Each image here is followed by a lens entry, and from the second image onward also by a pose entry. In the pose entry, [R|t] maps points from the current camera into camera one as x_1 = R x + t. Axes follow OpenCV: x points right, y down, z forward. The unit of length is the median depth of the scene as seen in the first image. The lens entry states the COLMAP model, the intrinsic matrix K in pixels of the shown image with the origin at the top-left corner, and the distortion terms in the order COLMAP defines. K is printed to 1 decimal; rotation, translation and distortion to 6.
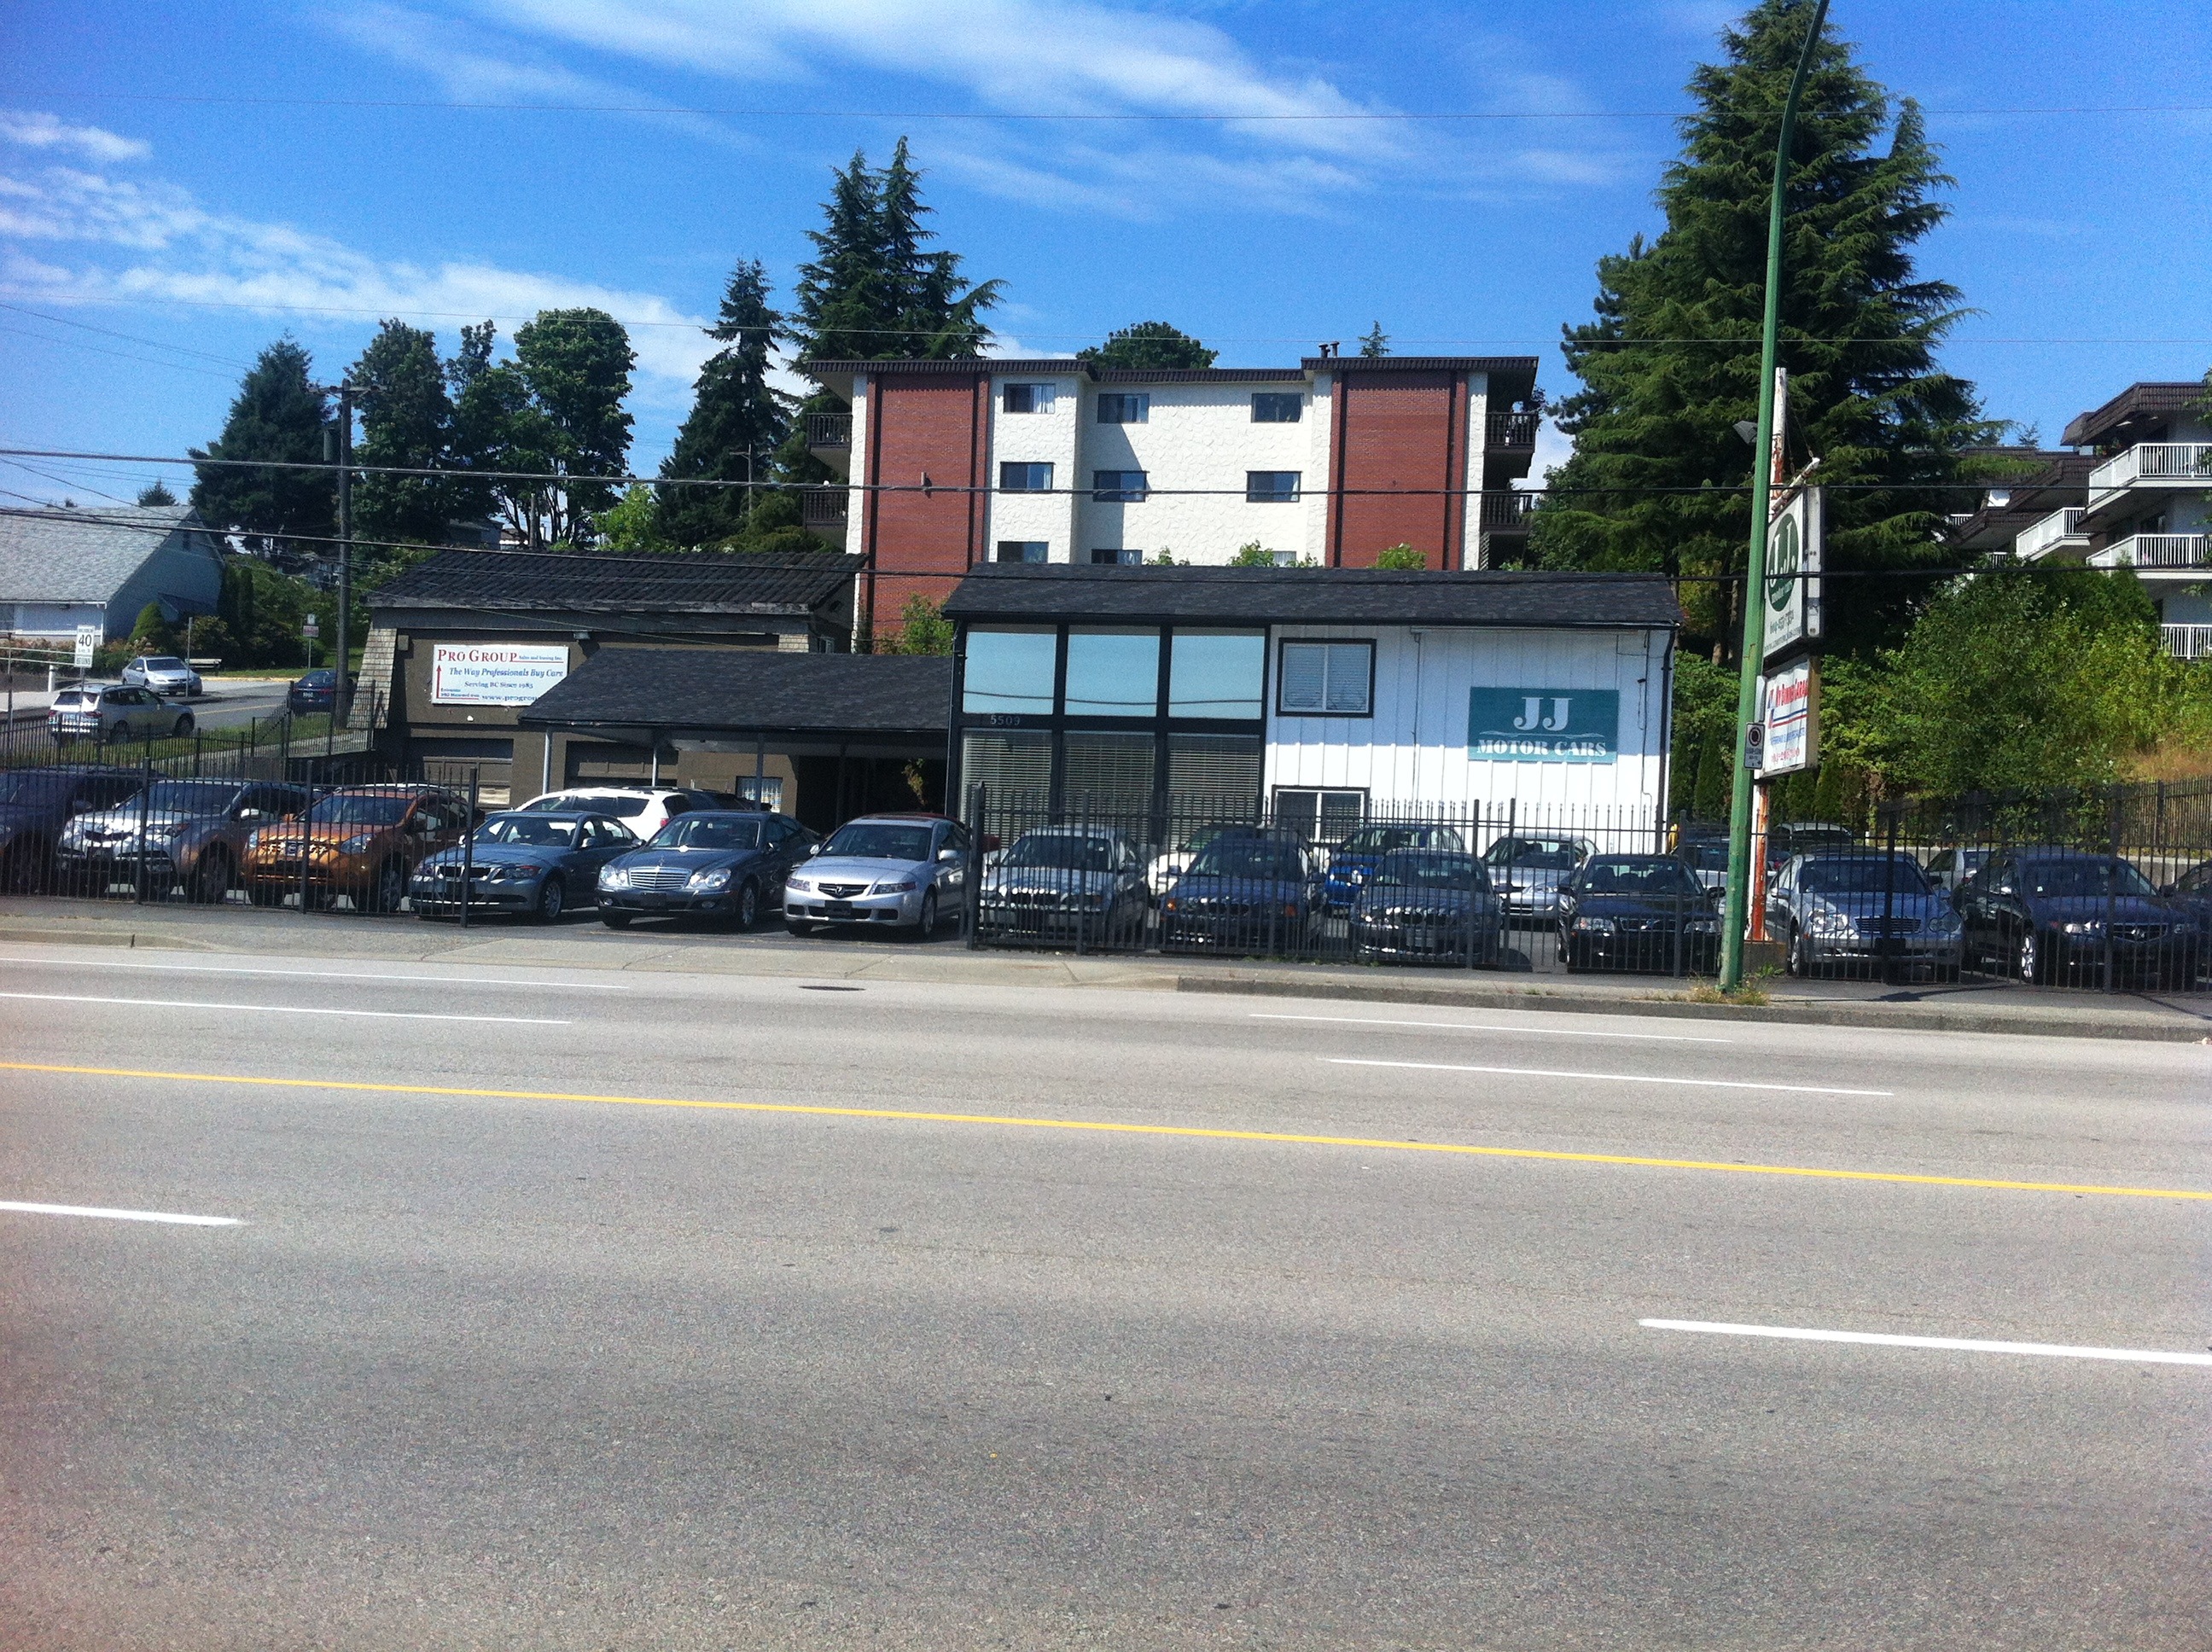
lens RADIAL K [[2090.3, 0, 1099.3], [0, 2090.3, 819.3], [0, 0, 1]] dist [0.097203, -0.283281]
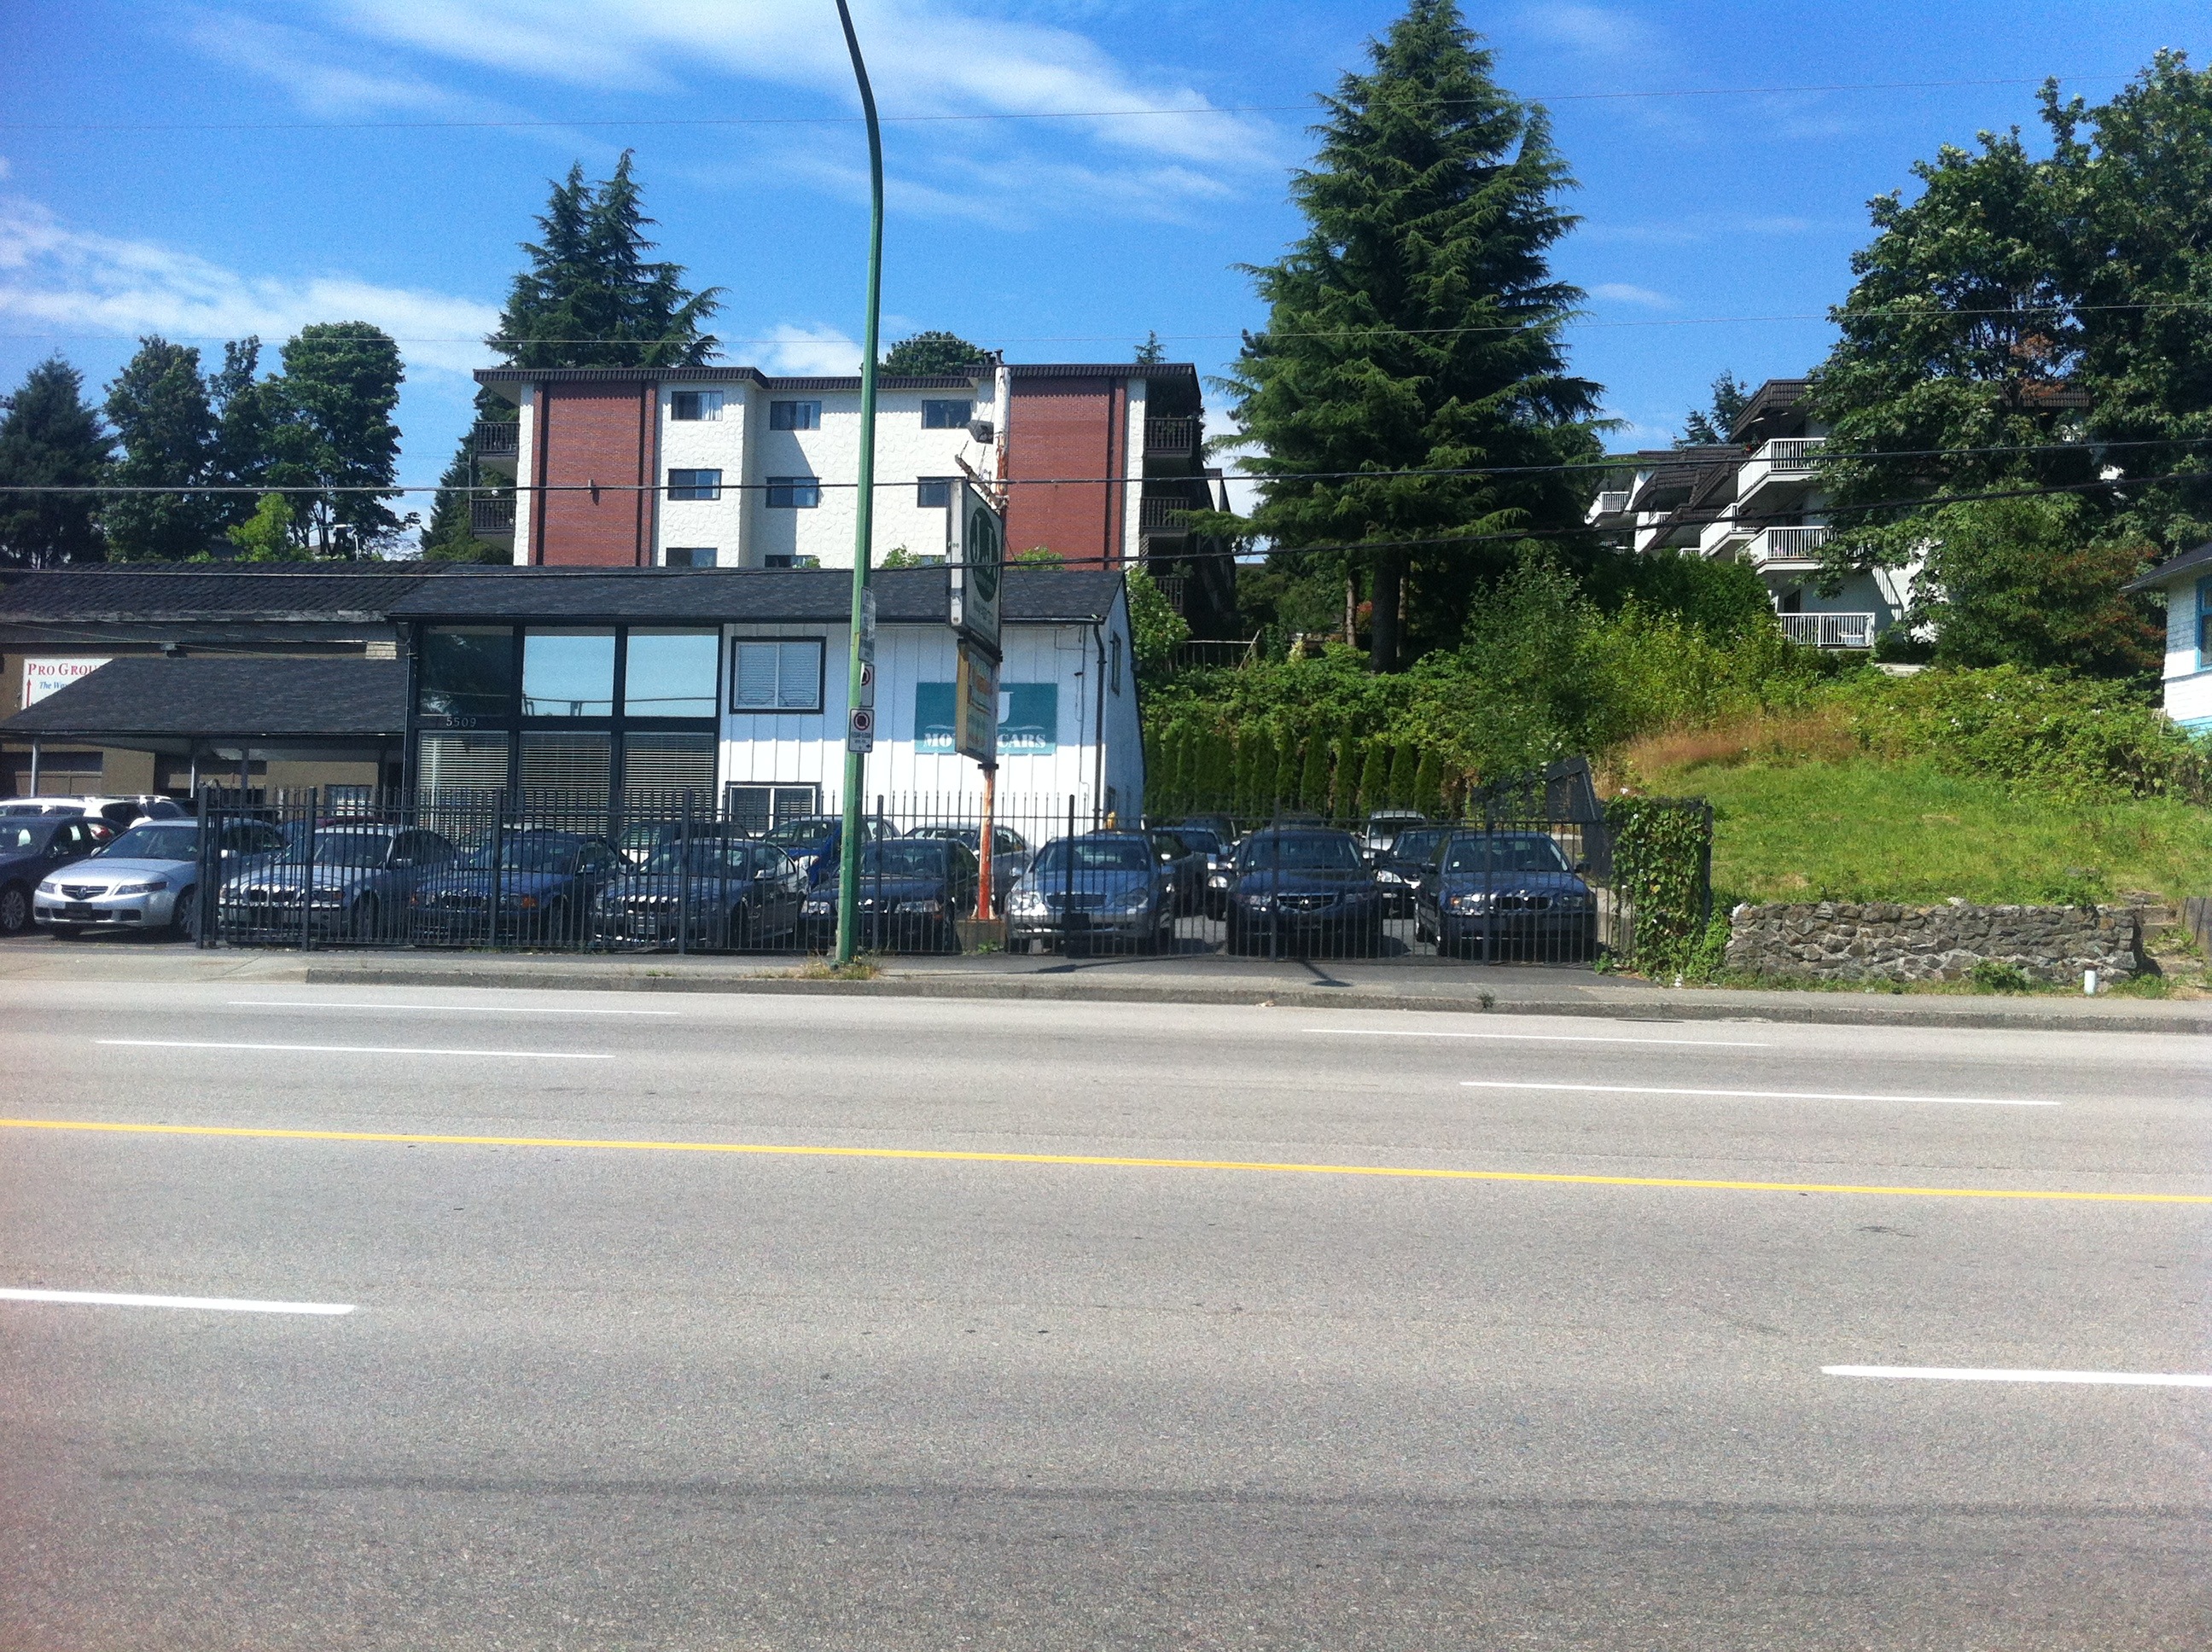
lens RADIAL K [[2090.8, 0, 1101.2], [0, 2090.8, 764.1], [0, 0, 1]] dist [0.145628, -0.424168]
pose [[0.998745, -0.017853, 0.046796, 0.118322], [0.019266, 0.999367, -0.029903, 0.004844], [-0.046233, 0.030767, 0.998457, -0.010909]]
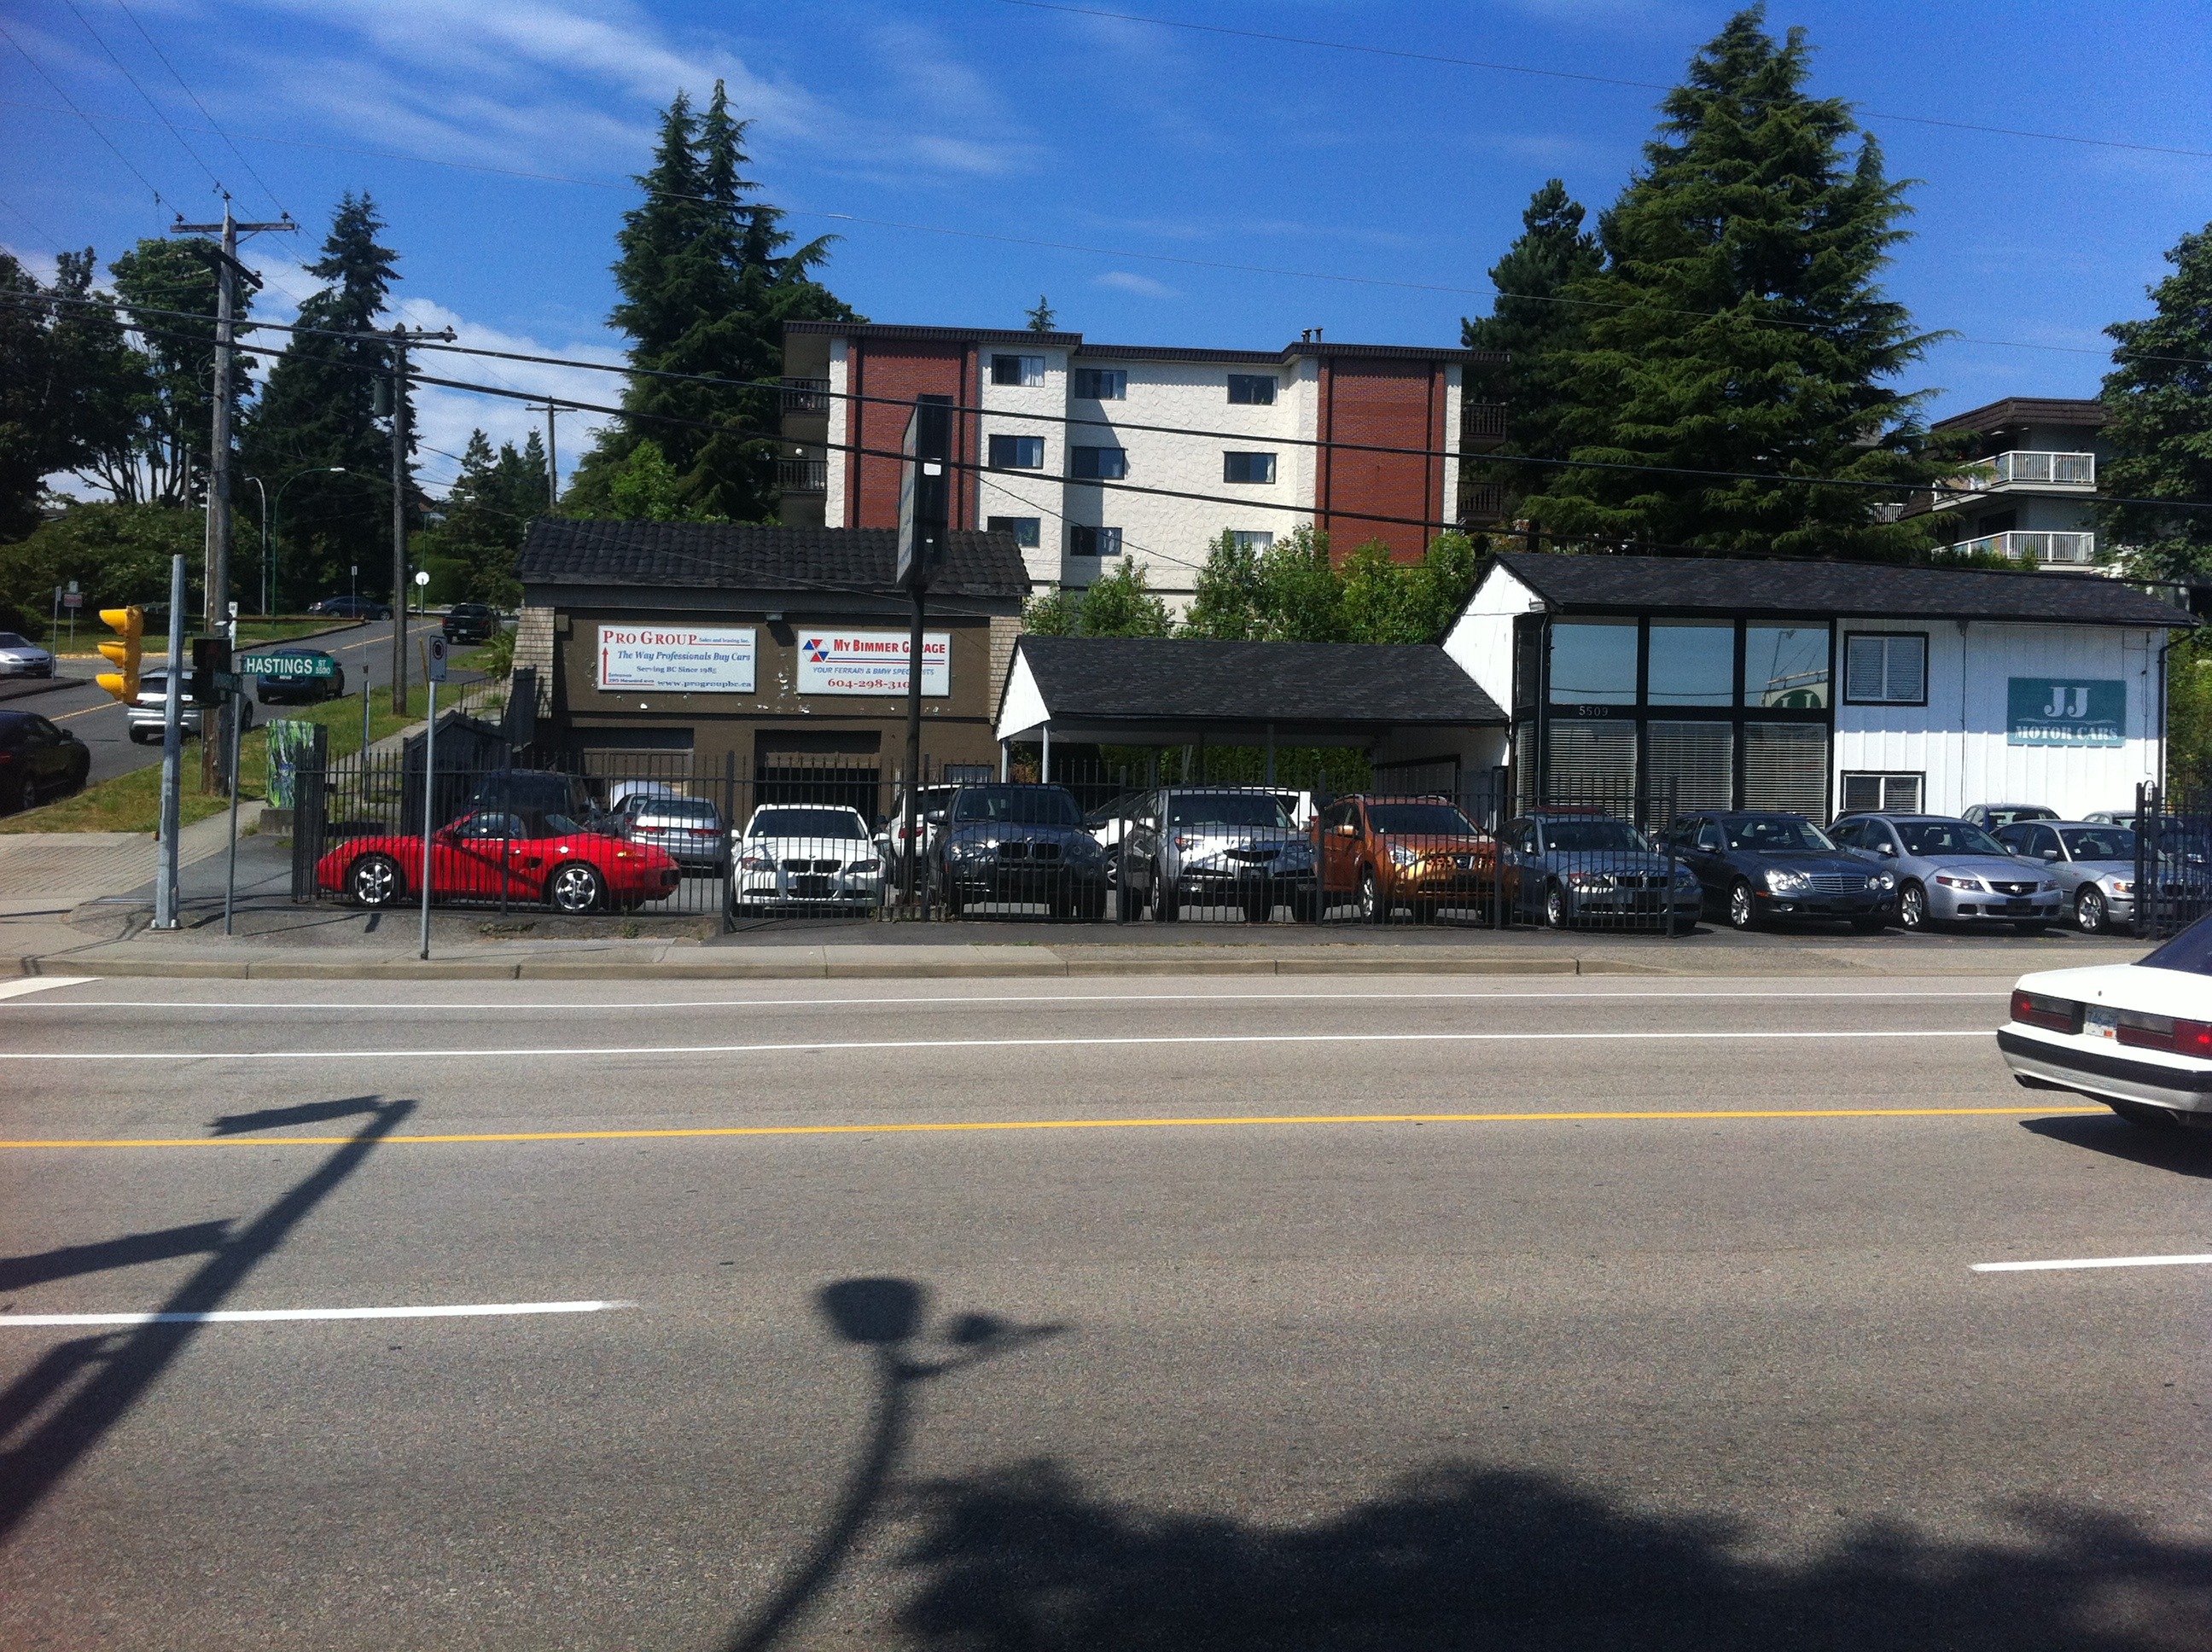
lens RADIAL K [[2100.6, 0, 1088.5], [0, 2100.6, 824.2], [0, 0, 1]] dist [0.103242, -0.320888]
pose [[0.953786, -0.023830, 0.299541, -0.325982], [0.018392, 0.999611, 0.020962, -0.010388], [-0.299924, -0.014485, 0.953853, 0.055346]]
